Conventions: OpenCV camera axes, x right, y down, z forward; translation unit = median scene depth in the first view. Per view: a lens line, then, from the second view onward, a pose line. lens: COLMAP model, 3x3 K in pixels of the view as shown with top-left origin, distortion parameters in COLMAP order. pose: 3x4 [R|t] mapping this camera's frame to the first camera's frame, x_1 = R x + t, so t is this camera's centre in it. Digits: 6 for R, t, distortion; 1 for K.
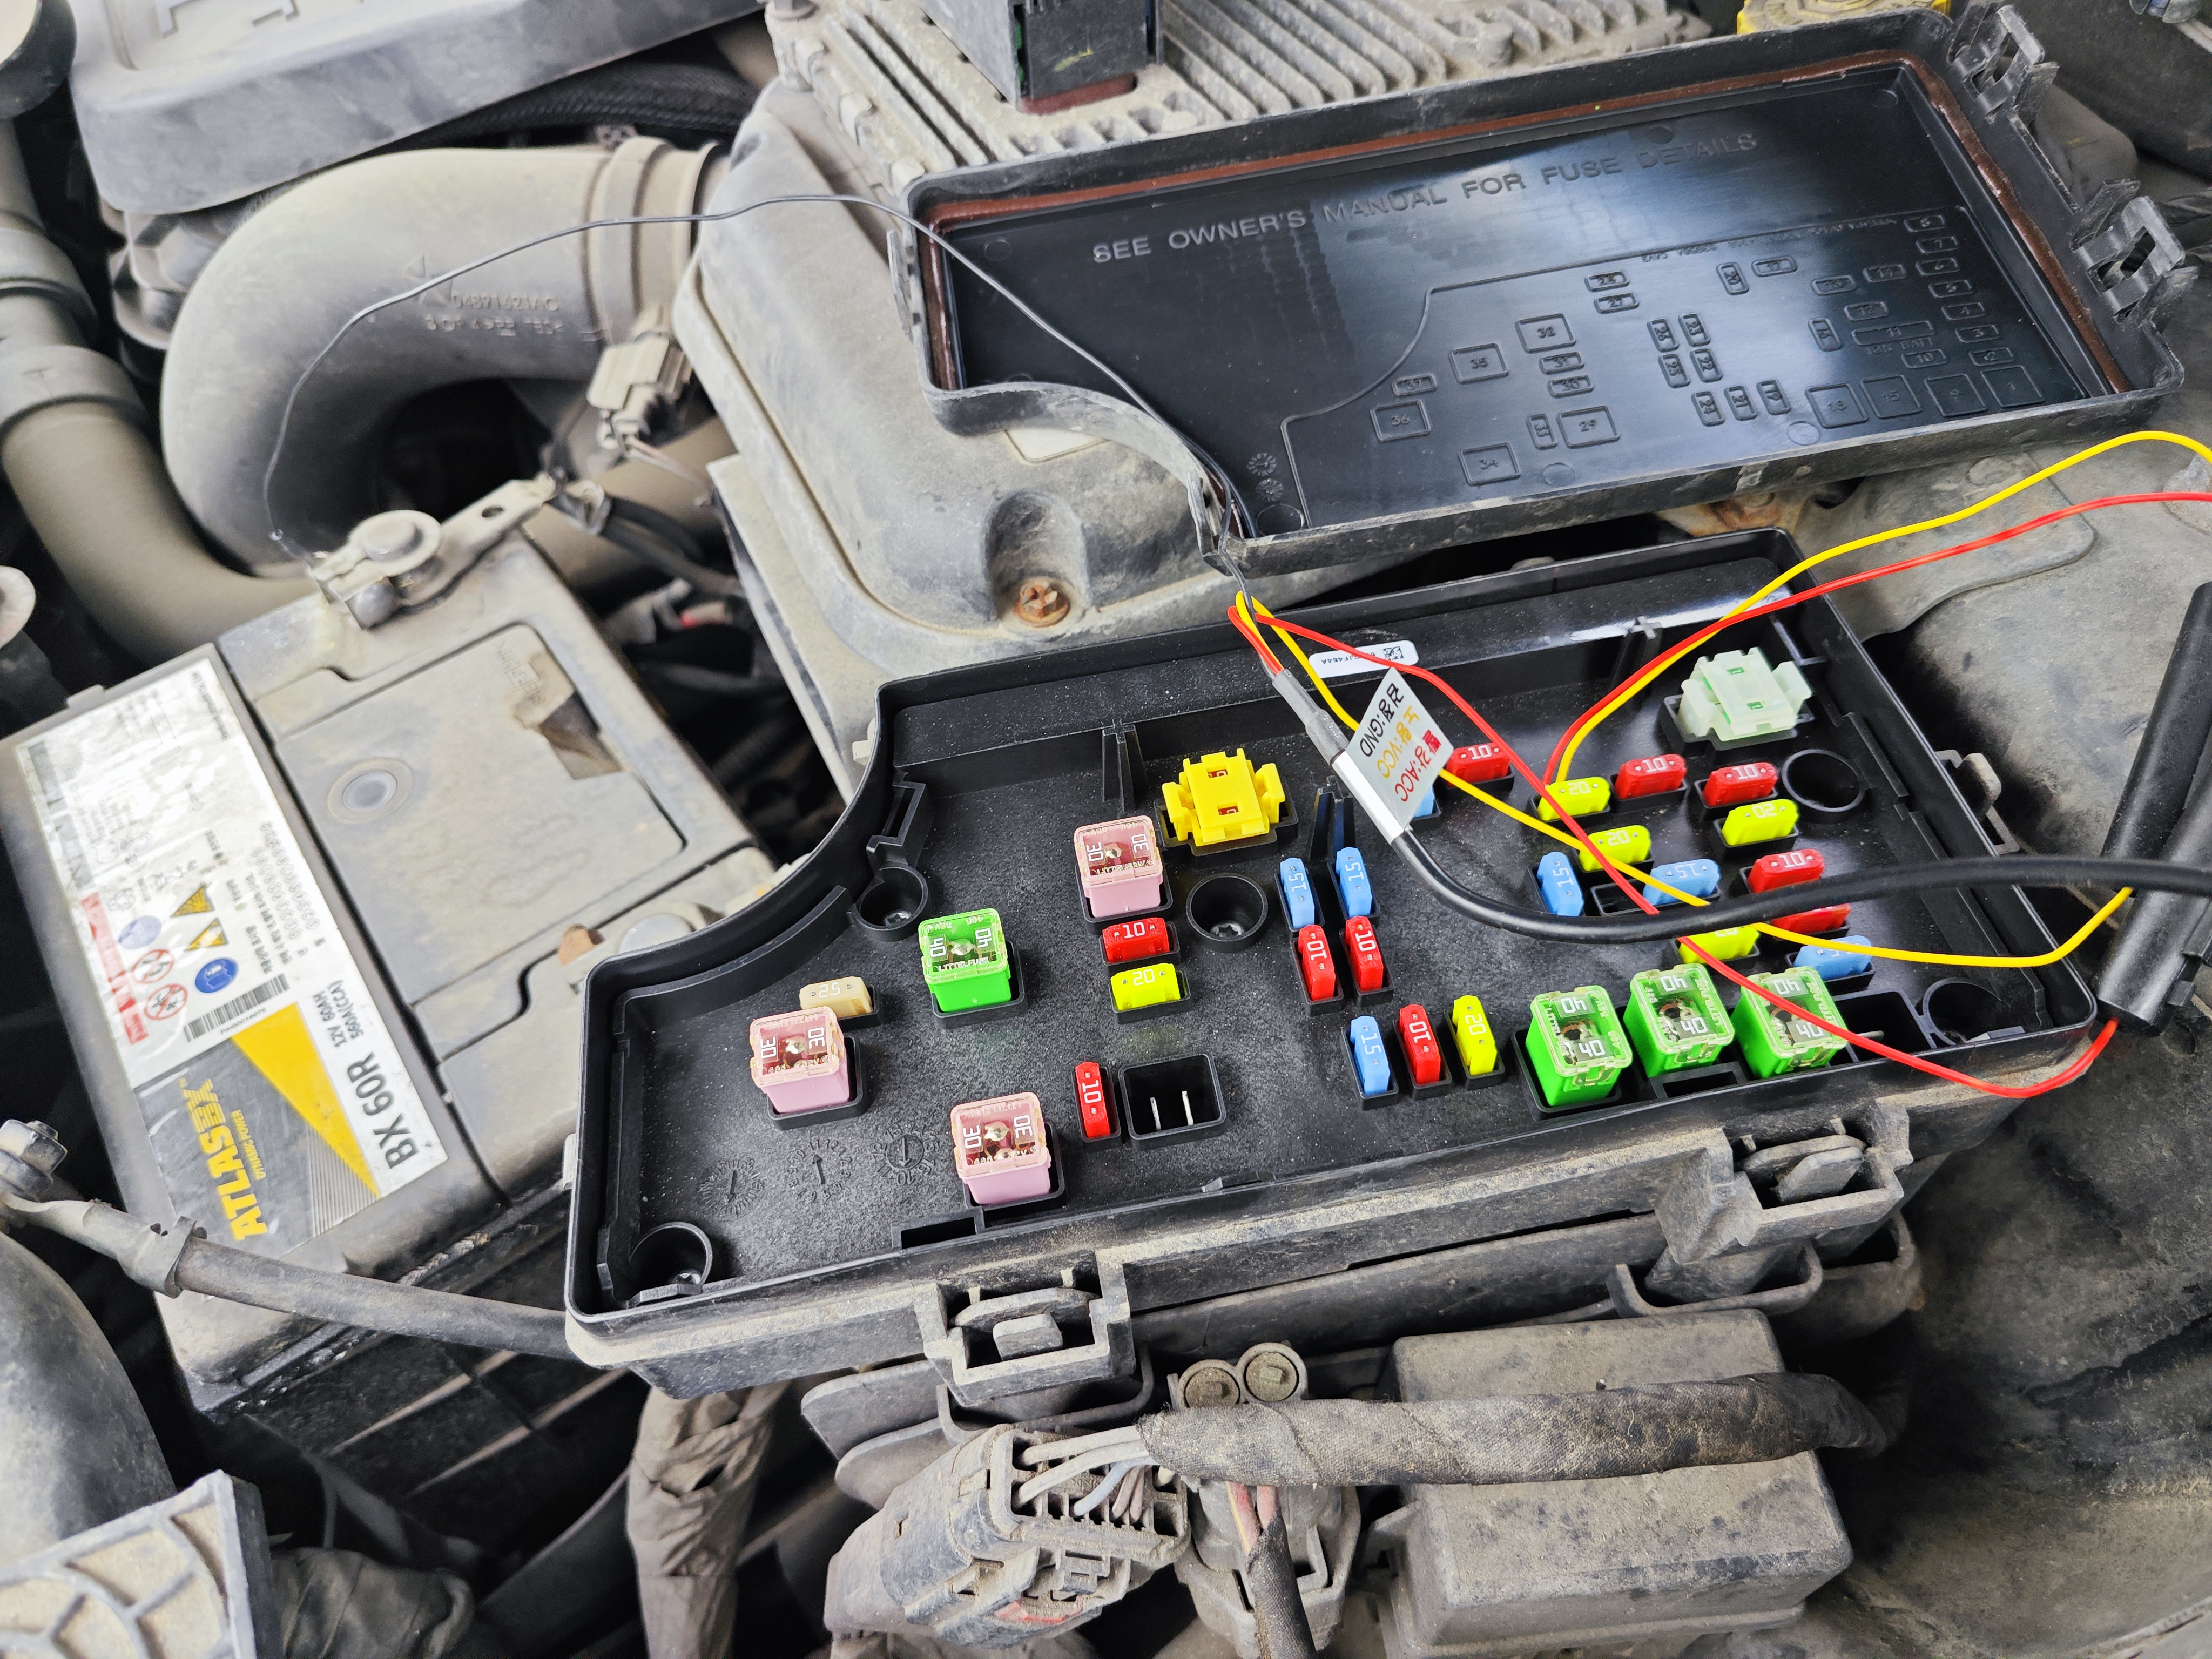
lens RADIAL K [[1491.8, 0, 1098.5], [0, 1491.8, 834.8], [0, 0, 1]] dist [0.000072, -0.007287]
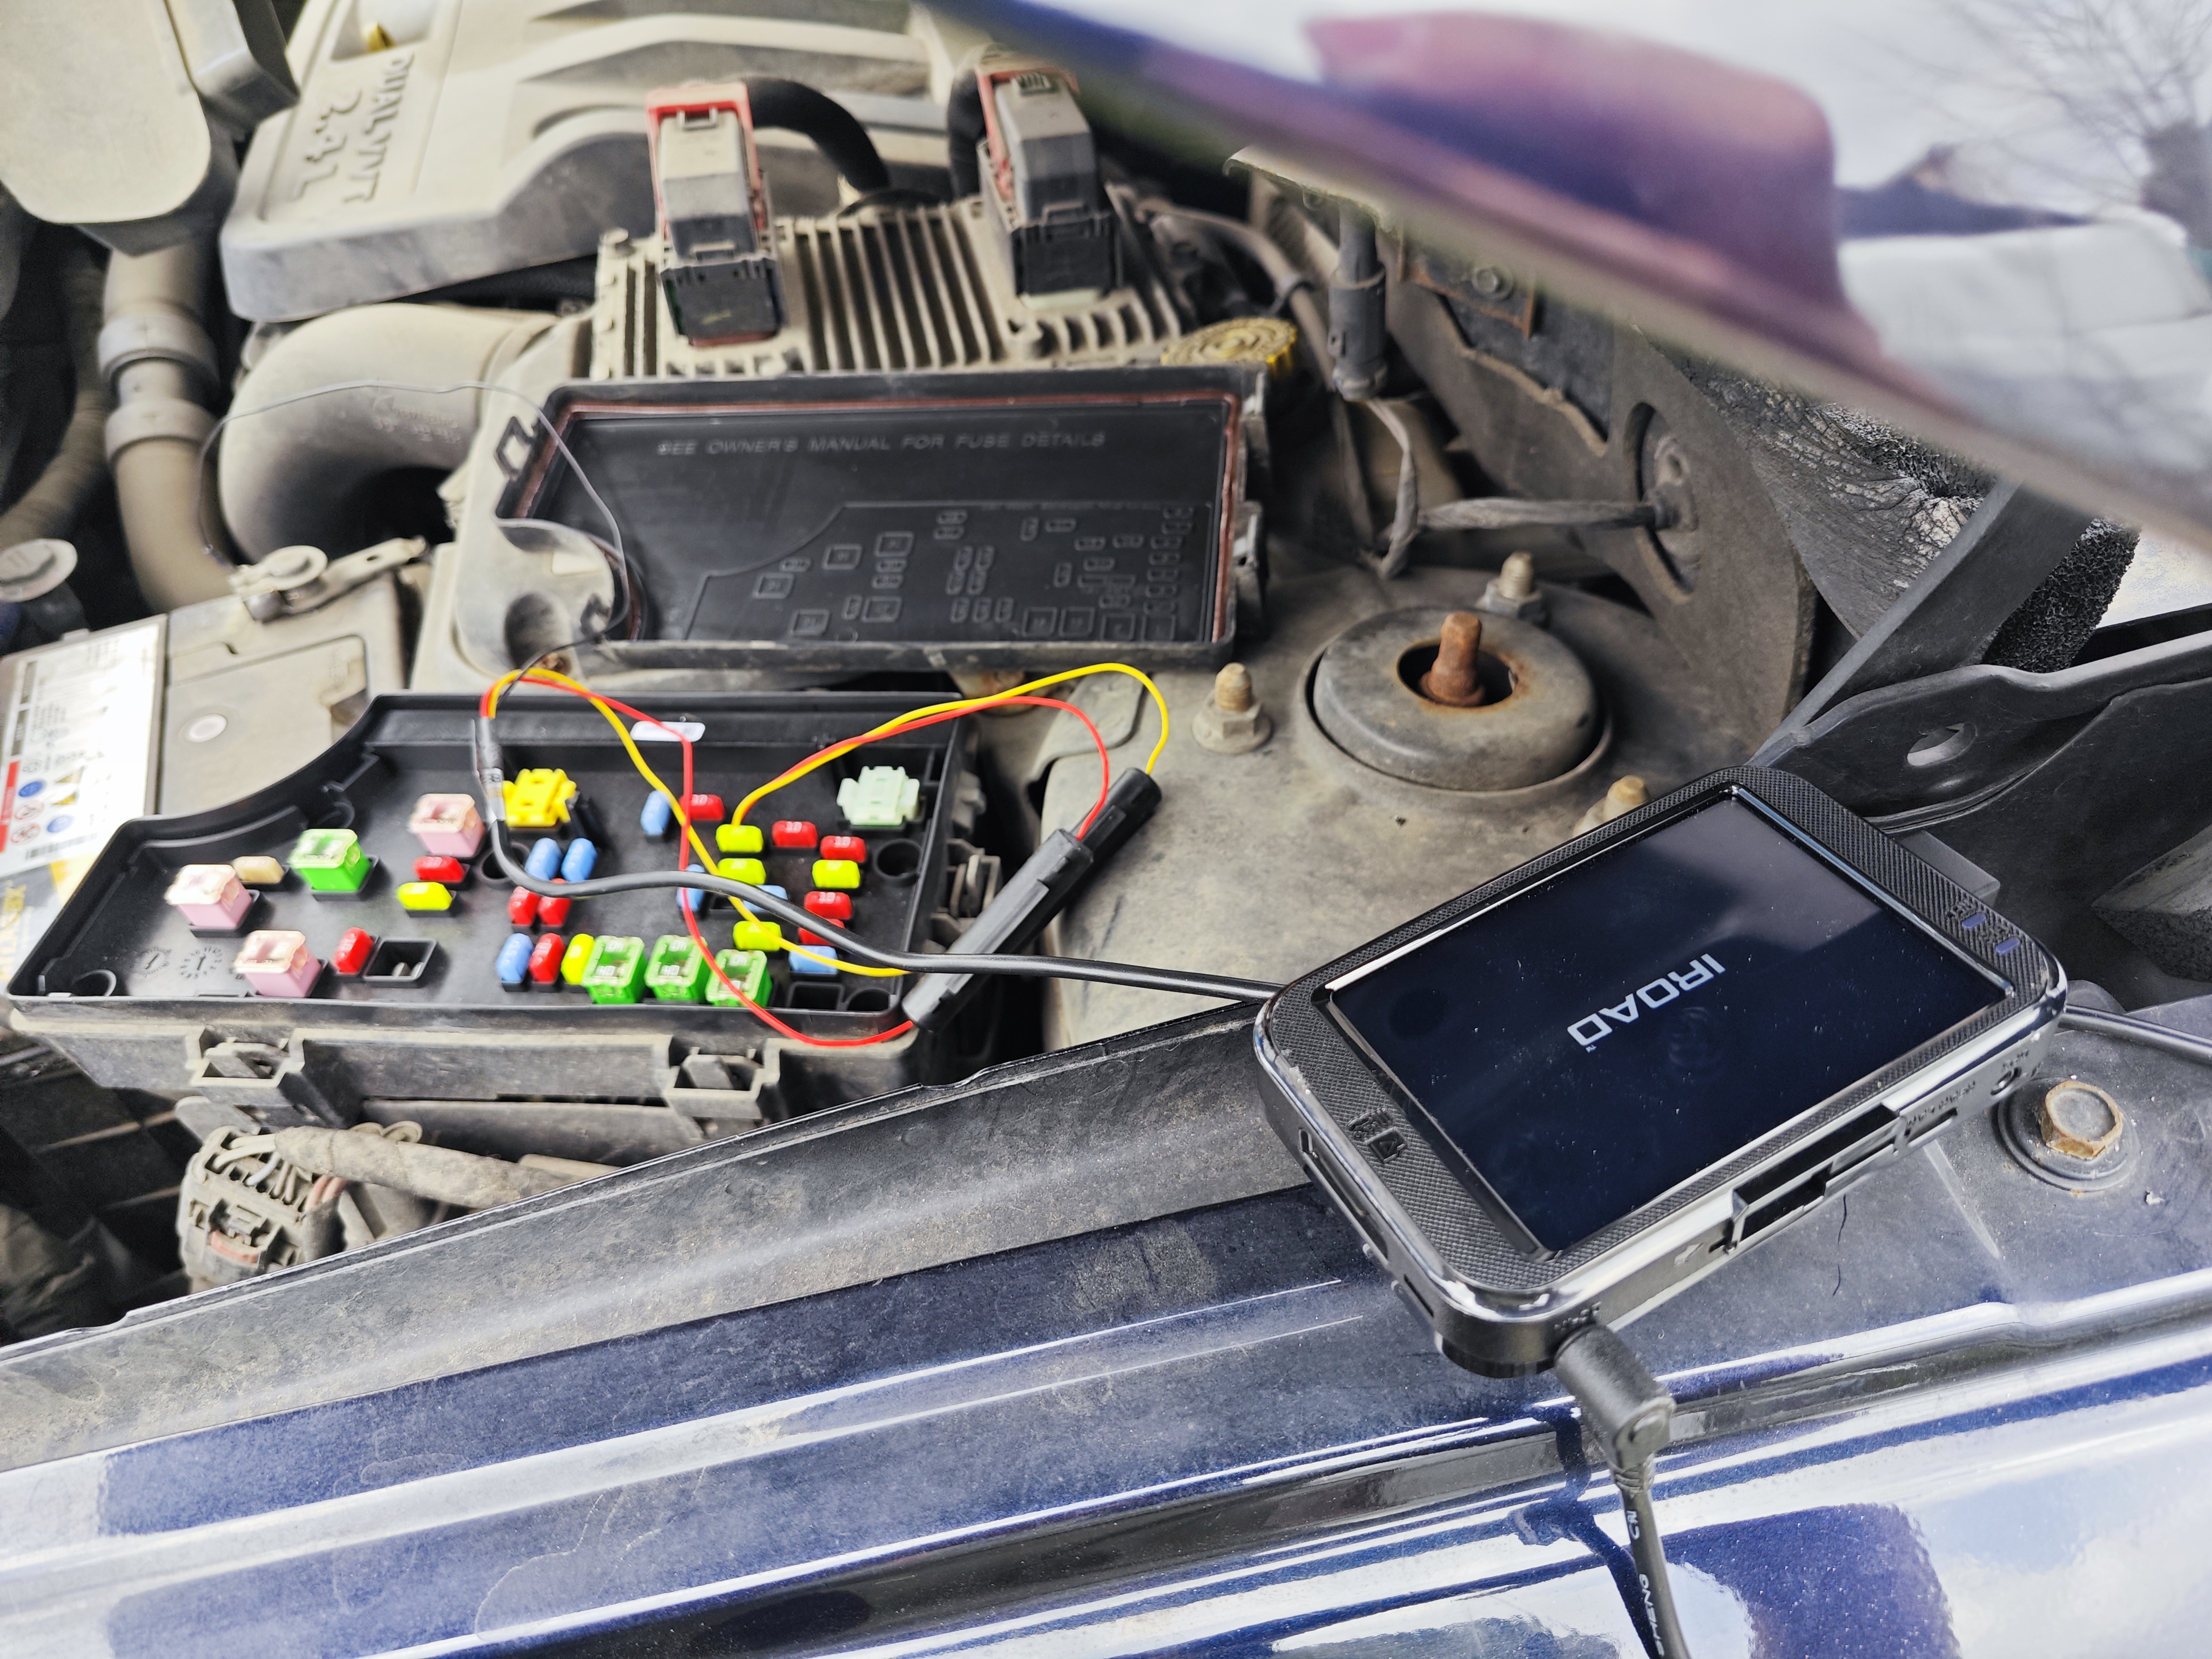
lens RADIAL K [[1491.8, 0, 1115.7], [0, 1491.8, 830.5], [0, 0, 1]] dist [0.000072, -0.007287]
pose [[0.970351, 0.184272, -0.156409, 0.573235], [-0.198037, 0.977133, -0.077409, 0.005545], [0.138568, 0.106089, 0.984654, -0.277715]]
